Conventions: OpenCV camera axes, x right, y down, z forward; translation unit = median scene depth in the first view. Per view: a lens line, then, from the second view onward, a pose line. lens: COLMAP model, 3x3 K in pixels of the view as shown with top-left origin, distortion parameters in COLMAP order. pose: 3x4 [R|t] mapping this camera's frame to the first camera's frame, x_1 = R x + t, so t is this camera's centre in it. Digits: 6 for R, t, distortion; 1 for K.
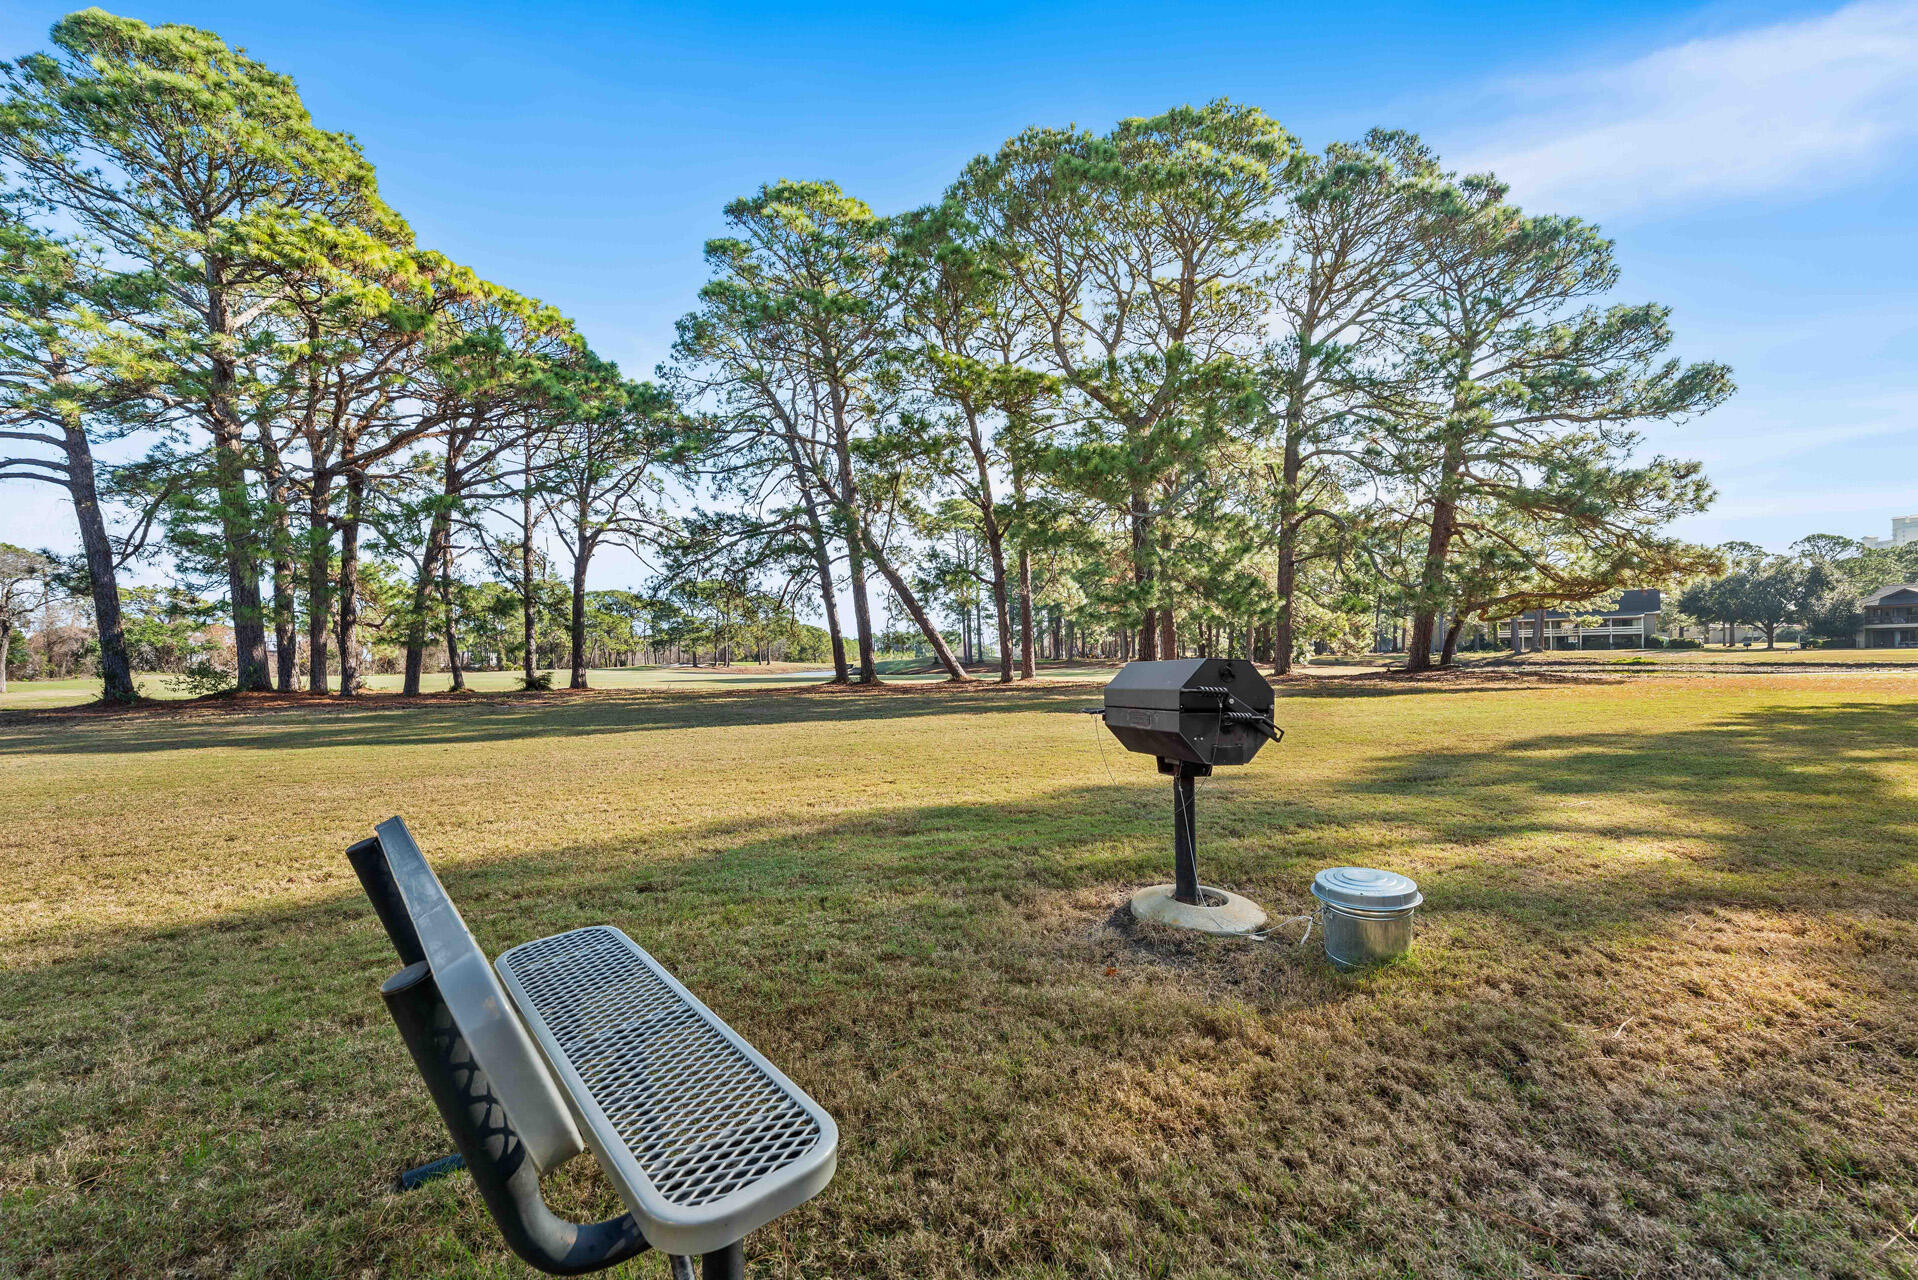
lens RADIAL K [[756.7, 0, 960.3], [0, 756.7, 659.5], [0, 0, 1]] dist [0.001111, 0.000138]
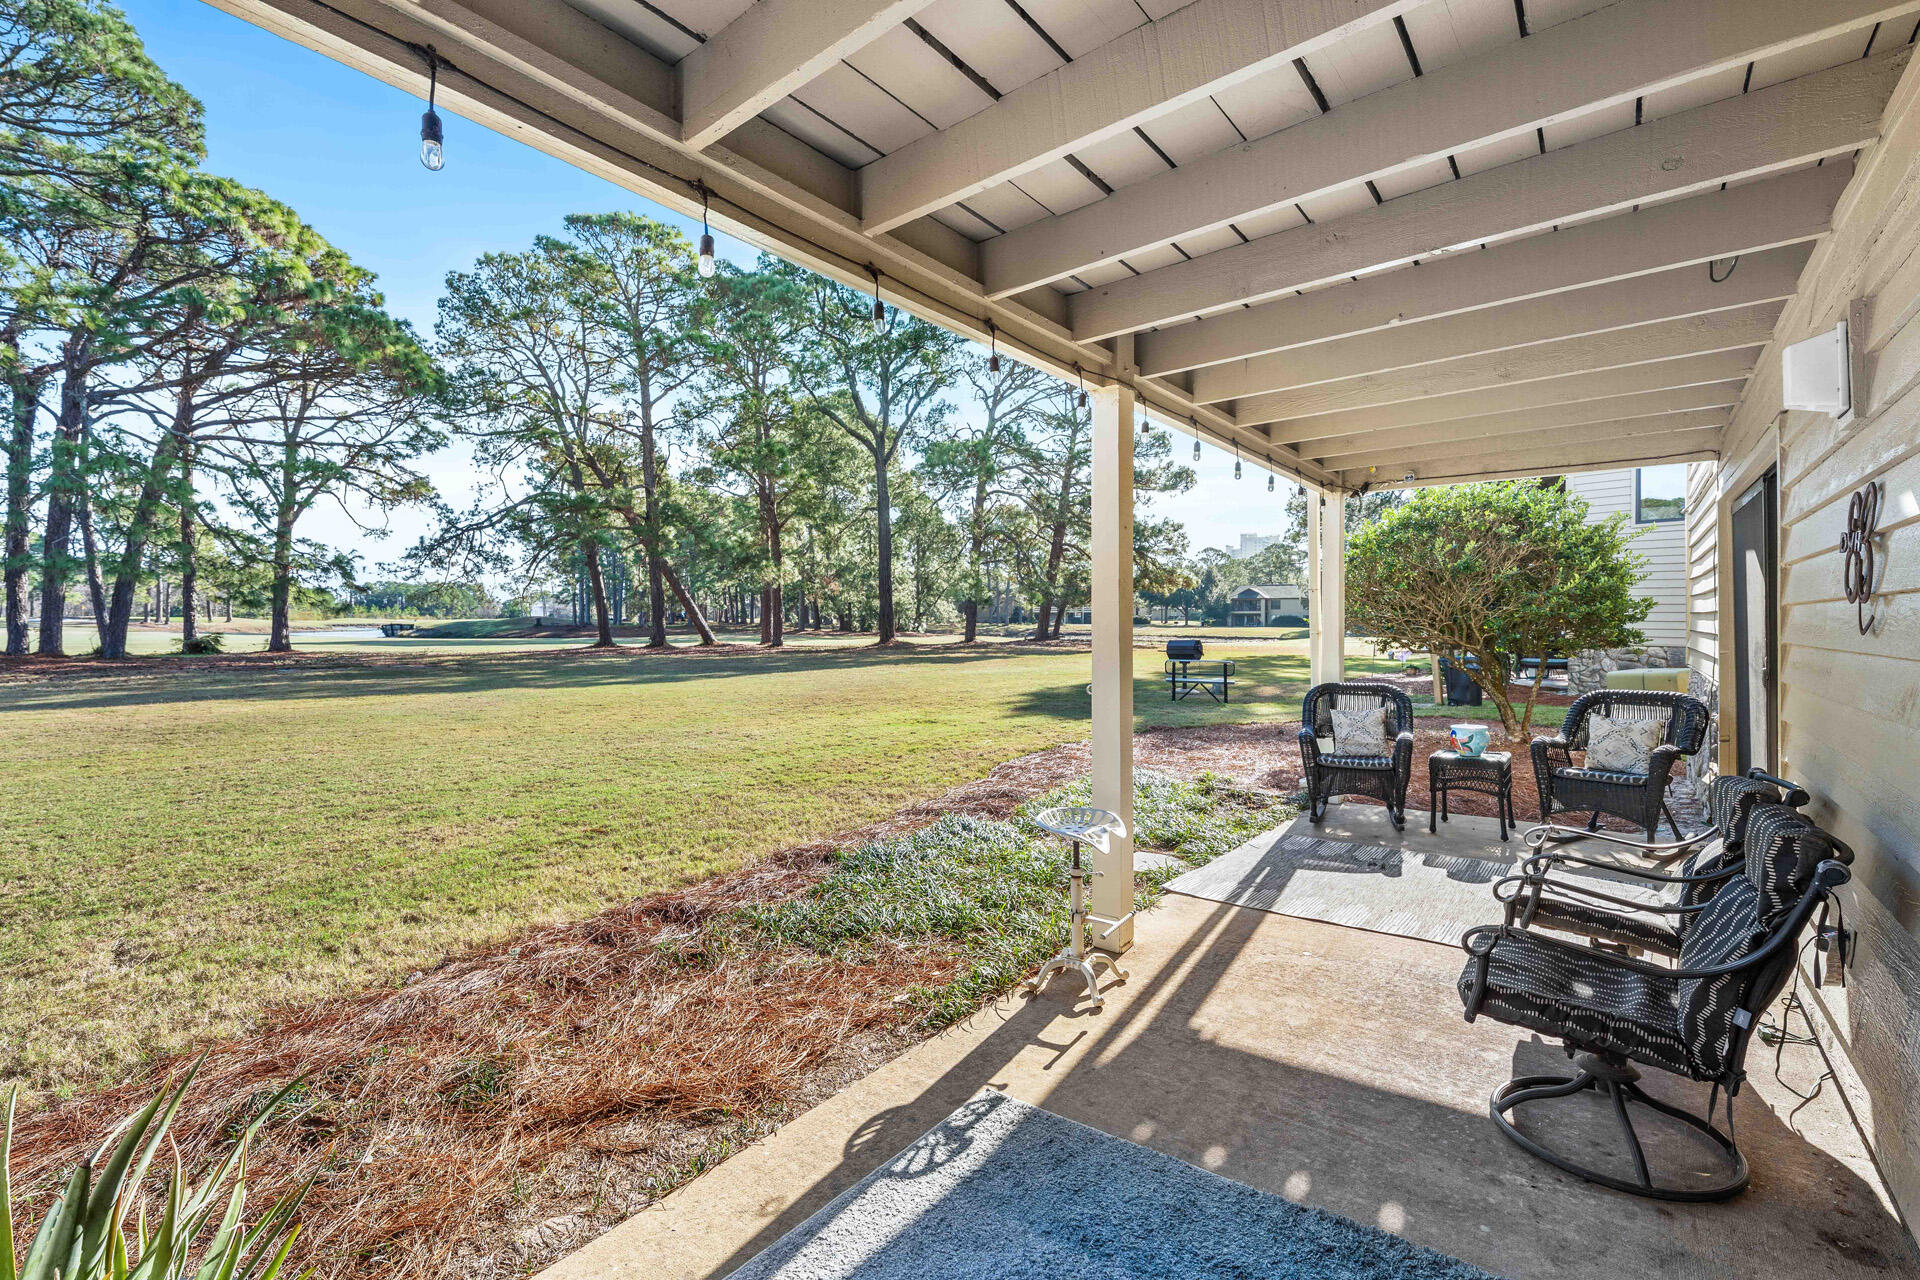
lens RADIAL K [[839.4, 0, 955.6], [0, 839.4, 618.3], [0, 0, 1]] dist [0.008612, 0.000383]
pose [[0.844842, 0.021013, 0.534603, -0.369037], [-0.016833, 0.999778, -0.012694, -0.000732], [-0.534751, 0.001726, 0.845008, -0.269181]]
